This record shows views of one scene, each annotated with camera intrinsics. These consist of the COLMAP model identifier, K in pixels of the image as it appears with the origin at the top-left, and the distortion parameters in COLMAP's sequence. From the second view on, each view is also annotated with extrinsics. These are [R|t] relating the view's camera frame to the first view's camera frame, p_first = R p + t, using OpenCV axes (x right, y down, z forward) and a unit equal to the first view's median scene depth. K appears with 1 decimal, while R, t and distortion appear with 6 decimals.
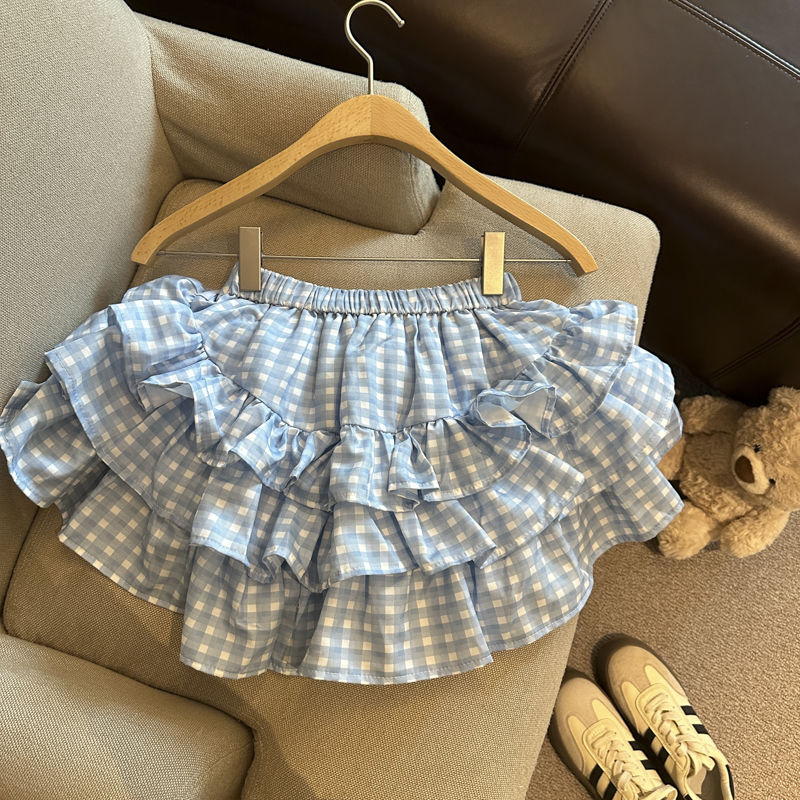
lens RADIAL K [[736.4, 0, 400.0], [0, 736.4, 400.0], [0, 0, 1]] dist [0.183166, -0.352523]
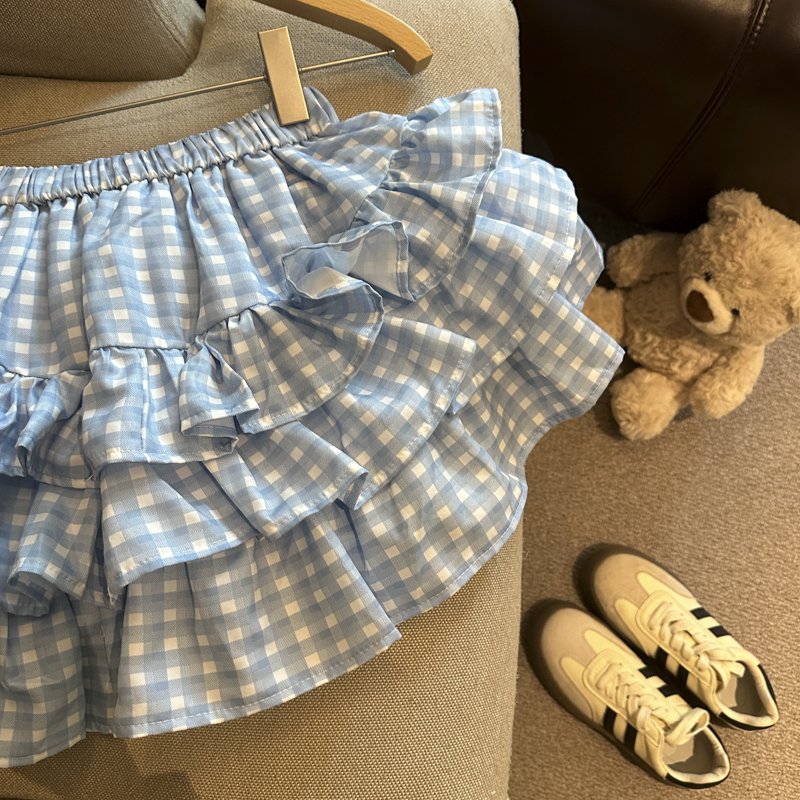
lens RADIAL K [[758.1, 0, 400.0], [0, 758.1, 400.0], [0, 0, 1]] dist [0.230824, -0.559573]
pose [[0.967880, -0.246628, 0.048810, 0.126971], [0.243934, 0.968222, 0.055157, 0.094066], [-0.060863, -0.041479, 0.997284, 0.287297]]
